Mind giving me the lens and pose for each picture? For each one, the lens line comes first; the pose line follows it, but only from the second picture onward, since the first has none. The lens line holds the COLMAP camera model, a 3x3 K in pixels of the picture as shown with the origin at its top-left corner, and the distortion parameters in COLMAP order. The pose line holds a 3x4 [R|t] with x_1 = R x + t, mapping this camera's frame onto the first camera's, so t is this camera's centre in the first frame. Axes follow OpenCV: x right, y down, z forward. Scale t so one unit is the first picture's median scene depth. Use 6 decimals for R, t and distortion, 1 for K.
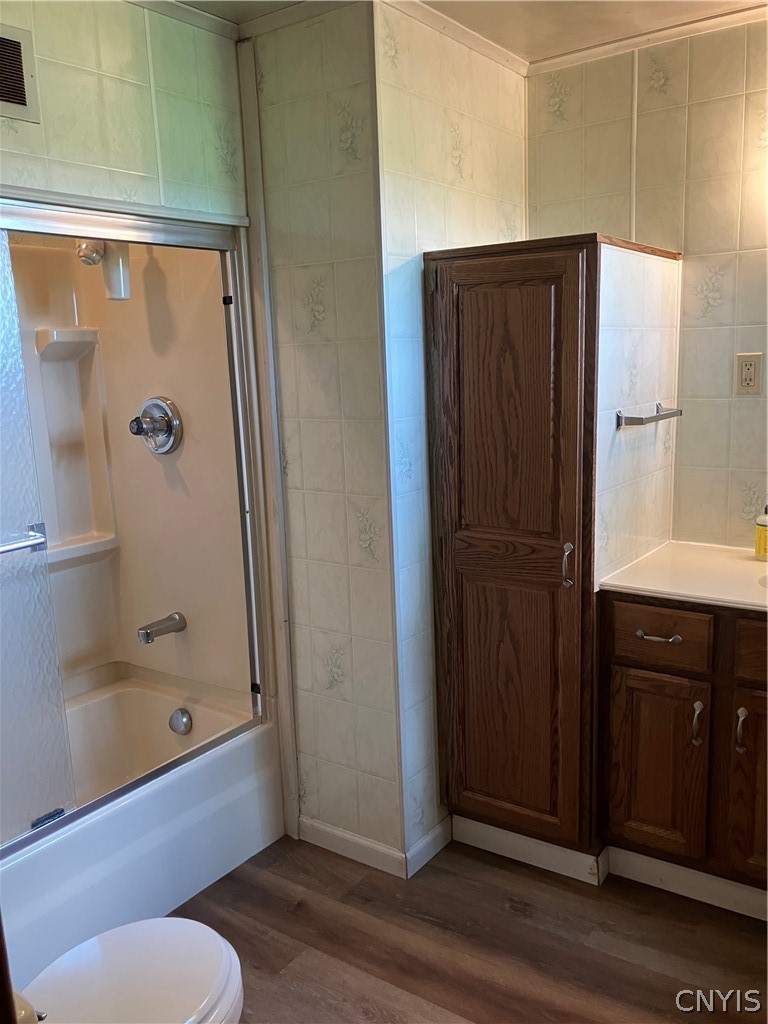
lens RADIAL K [[852.2, 0, 398.2], [0, 852.2, 521.1], [0, 0, 1]] dist [0.036583, -0.049219]
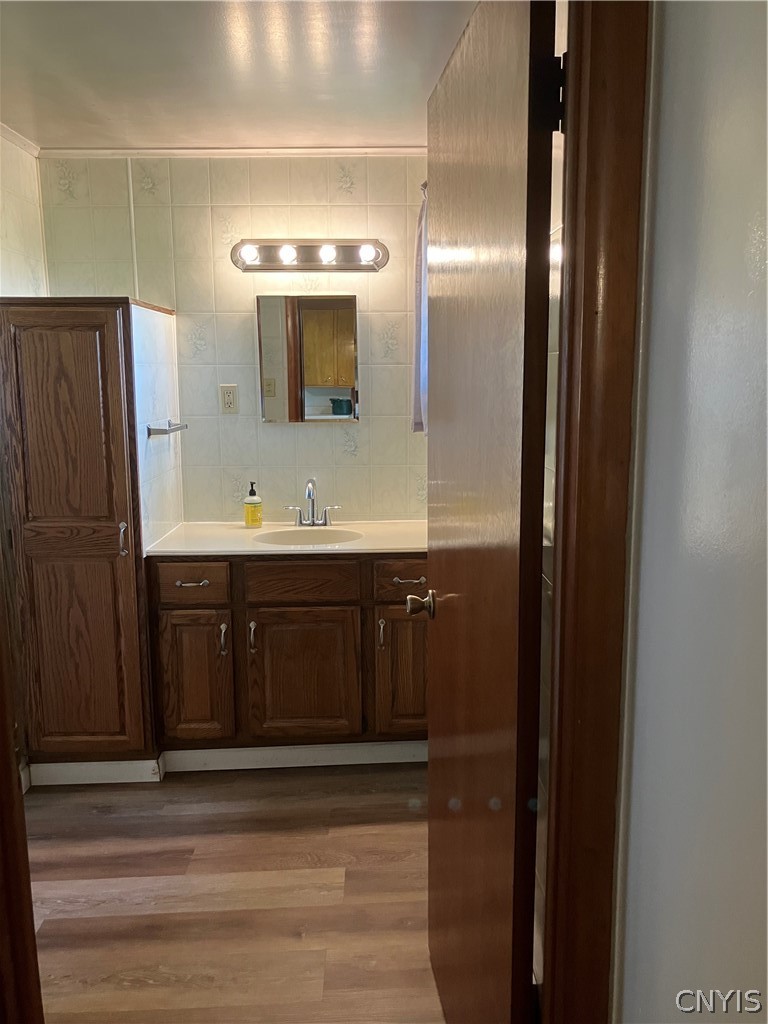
lens RADIAL K [[852.2, 0, 387.6], [0, 852.2, 511.1], [0, 0, 1]] dist [0.036583, -0.049219]
pose [[0.811837, -0.066711, 0.580060, -0.229978], [0.090181, 0.995857, -0.011685, 0.058543], [-0.576878, 0.061797, 0.814490, -0.320801]]
